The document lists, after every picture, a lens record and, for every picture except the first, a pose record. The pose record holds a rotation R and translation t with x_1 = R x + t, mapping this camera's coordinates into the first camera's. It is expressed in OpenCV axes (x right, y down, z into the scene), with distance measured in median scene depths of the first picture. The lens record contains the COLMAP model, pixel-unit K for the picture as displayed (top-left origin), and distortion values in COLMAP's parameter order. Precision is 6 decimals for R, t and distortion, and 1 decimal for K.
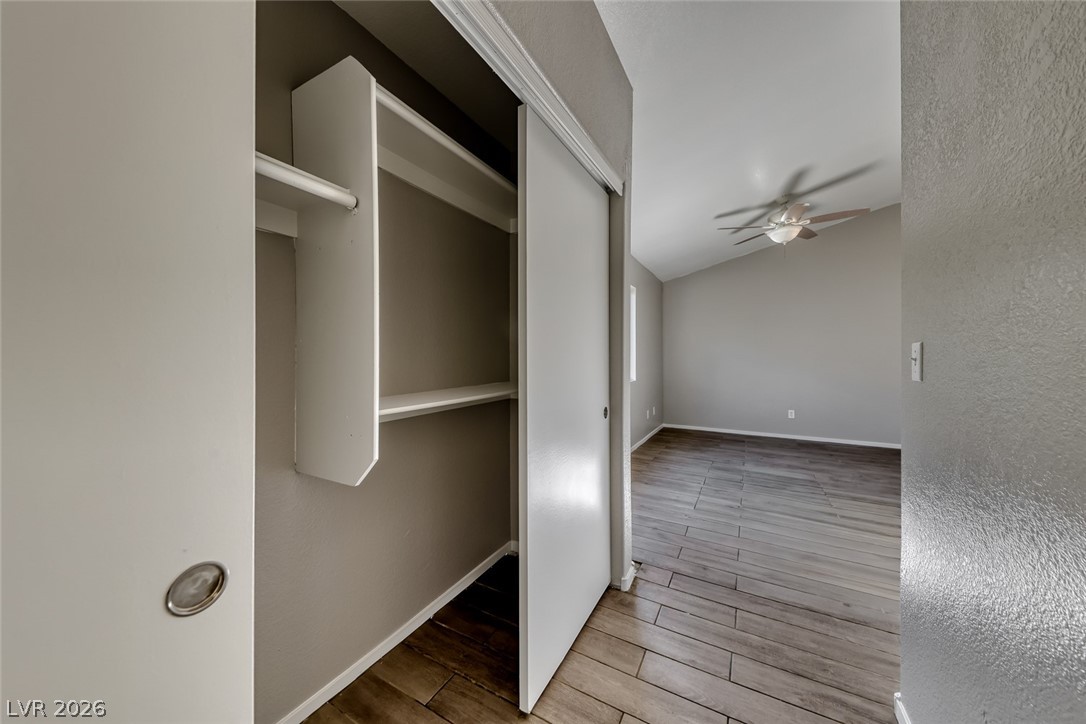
lens RADIAL K [[377.4, 0, 542.2], [0, 377.4, 360.7], [0, 0, 1]] dist [0.017519, -0.008050]
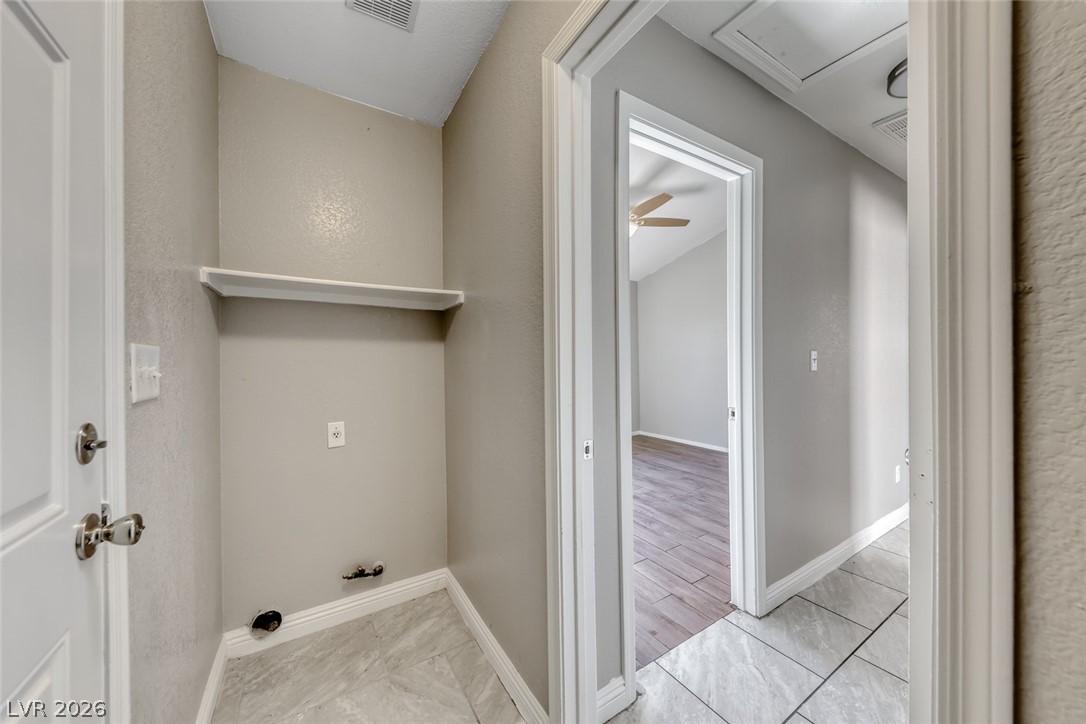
lens RADIAL K [[377.4, 0, 542.2], [0, 377.4, 360.7], [0, 0, 1]] dist [0.017519, -0.008050]
pose [[0.877158, -0.006627, -0.480157, 0.750860], [0.004601, 0.999975, -0.005396, -0.005810], [0.480180, 0.002524, 0.877166, 0.068485]]
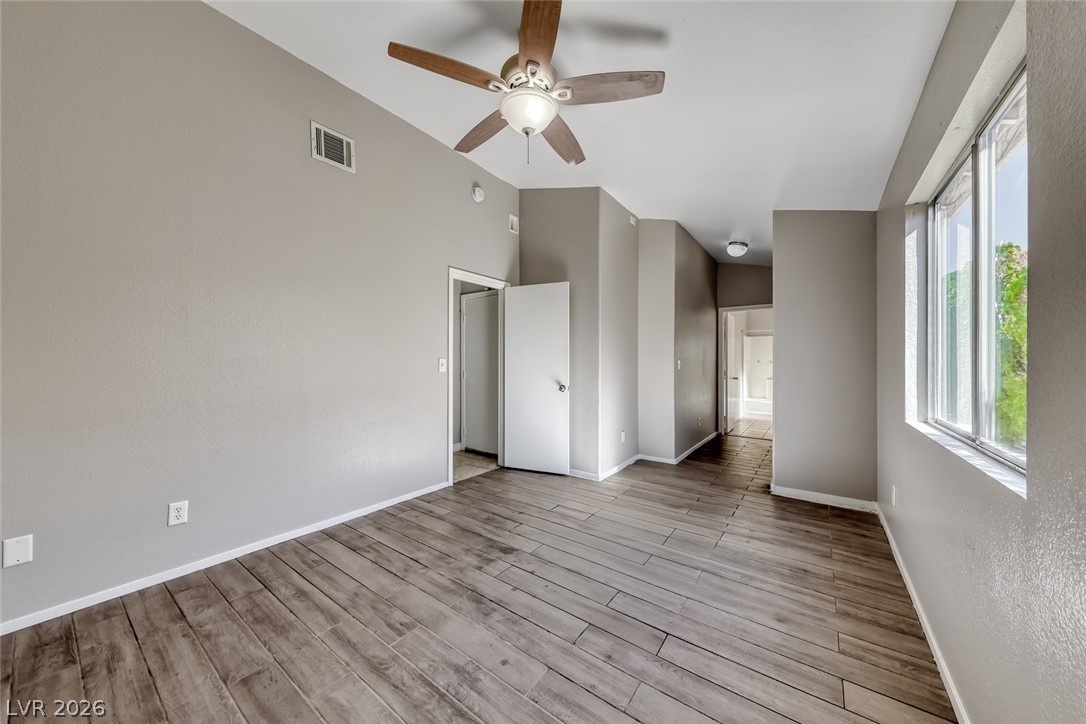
lens RADIAL K [[377.4, 0, 542.2], [0, 377.4, 360.7], [0, 0, 1]] dist [0.017519, -0.008050]
pose [[-0.992756, 0.003089, 0.120112, 0.462029], [0.003874, 0.999973, 0.006299, -0.012427], [-0.120089, 0.006719, -0.992740, 1.229303]]
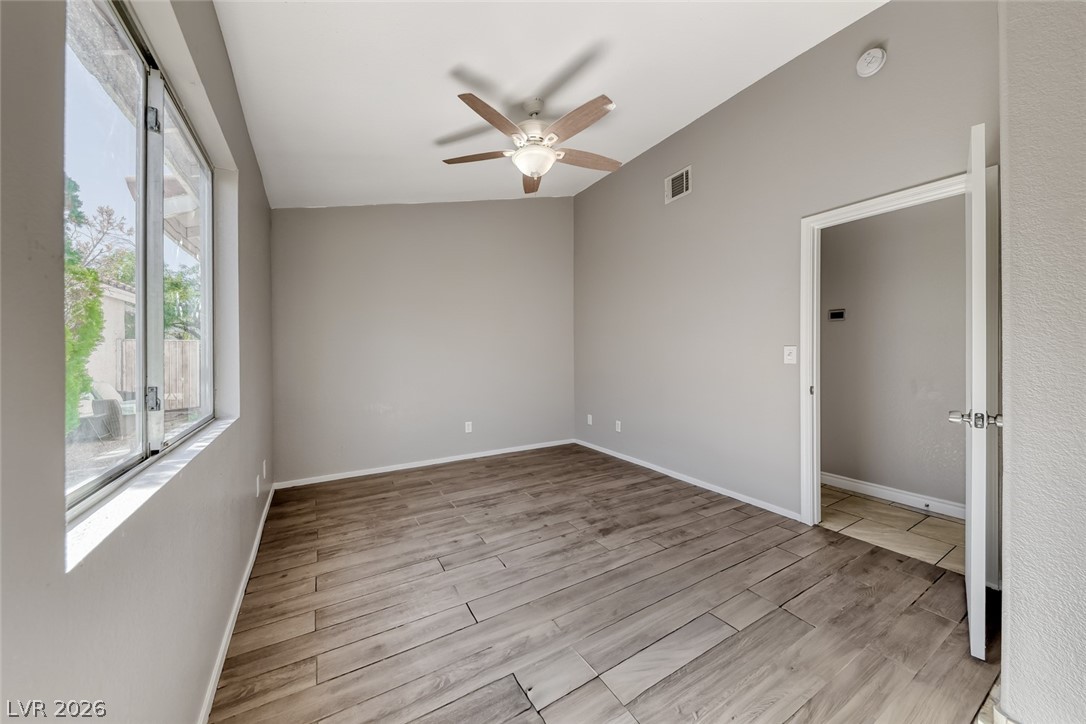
lens RADIAL K [[377.4, 0, 542.2], [0, 377.4, 360.7], [0, 0, 1]] dist [0.017519, -0.008050]
pose [[0.503093, -0.016958, 0.864066, 0.076774], [0.010977, 0.999852, 0.013232, -0.005402], [-0.864163, 0.002828, 0.503205, 0.559316]]
